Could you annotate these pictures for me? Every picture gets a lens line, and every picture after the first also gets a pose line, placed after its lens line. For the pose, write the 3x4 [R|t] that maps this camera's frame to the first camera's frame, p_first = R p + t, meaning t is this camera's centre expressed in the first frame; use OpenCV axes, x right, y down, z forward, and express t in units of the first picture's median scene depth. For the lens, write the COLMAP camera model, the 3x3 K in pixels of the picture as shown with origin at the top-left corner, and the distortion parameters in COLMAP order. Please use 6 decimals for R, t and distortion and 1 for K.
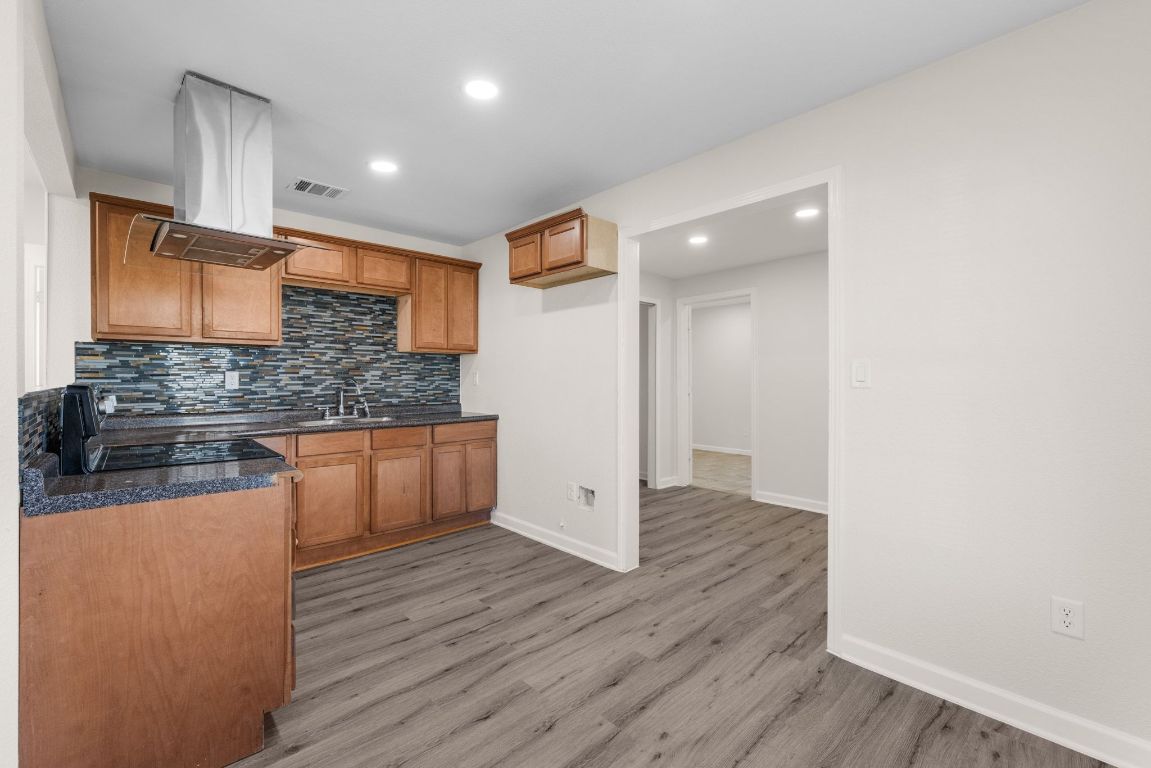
lens RADIAL K [[486.9, 0, 568.2], [0, 486.9, 379.9], [0, 0, 1]] dist [0.000531, 0.000069]
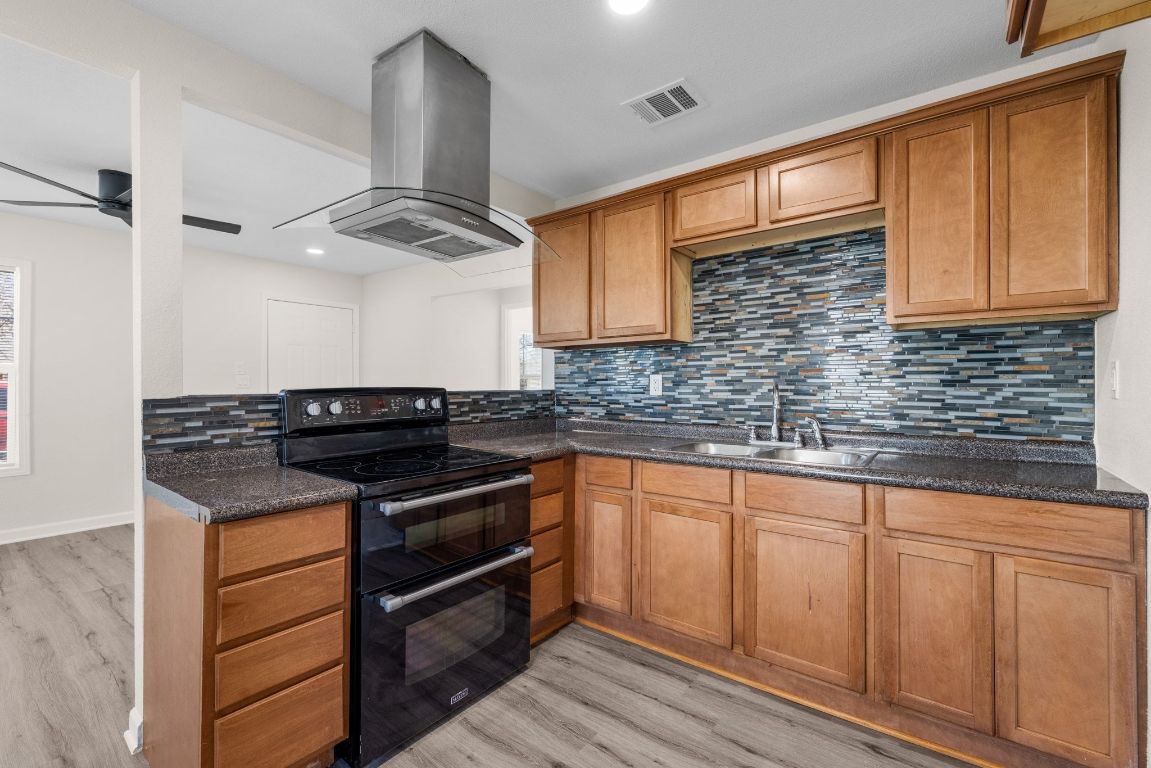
lens RADIAL K [[491.1, 0, 567.7], [0, 491.1, 382.2], [0, 0, 1]] dist [-0.000629, 0.000360]
pose [[0.168018, -0.005935, -0.985766, 0.130567], [0.000554, 0.999982, -0.005926, 0.000673], [0.985784, 0.000450, 0.168018, 0.706702]]
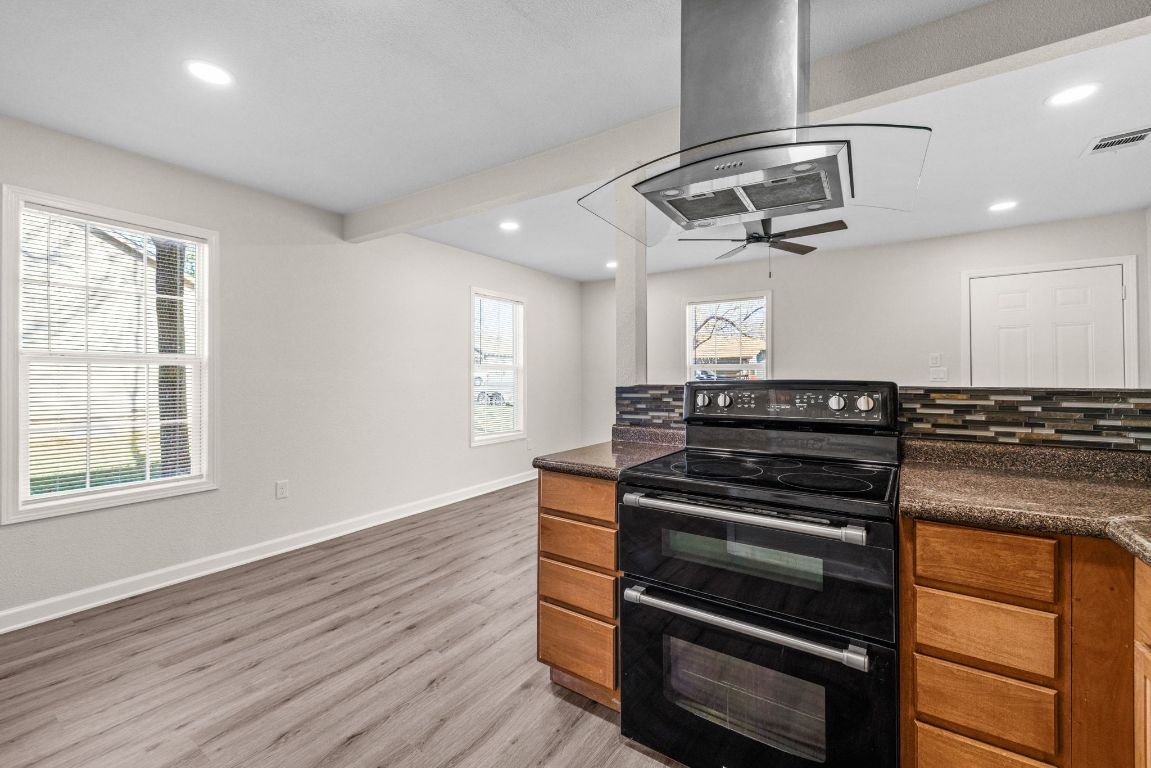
lens RADIAL K [[480.9, 0, 570.2], [0, 480.9, 373.8], [0, 0, 1]] dist [0.000724, 0.000175]
pose [[-0.973131, -0.002040, -0.230243, -0.190395], [-0.000429, 0.999975, -0.007048, 0.000273], [0.230252, -0.006760, -0.973108, 1.050200]]
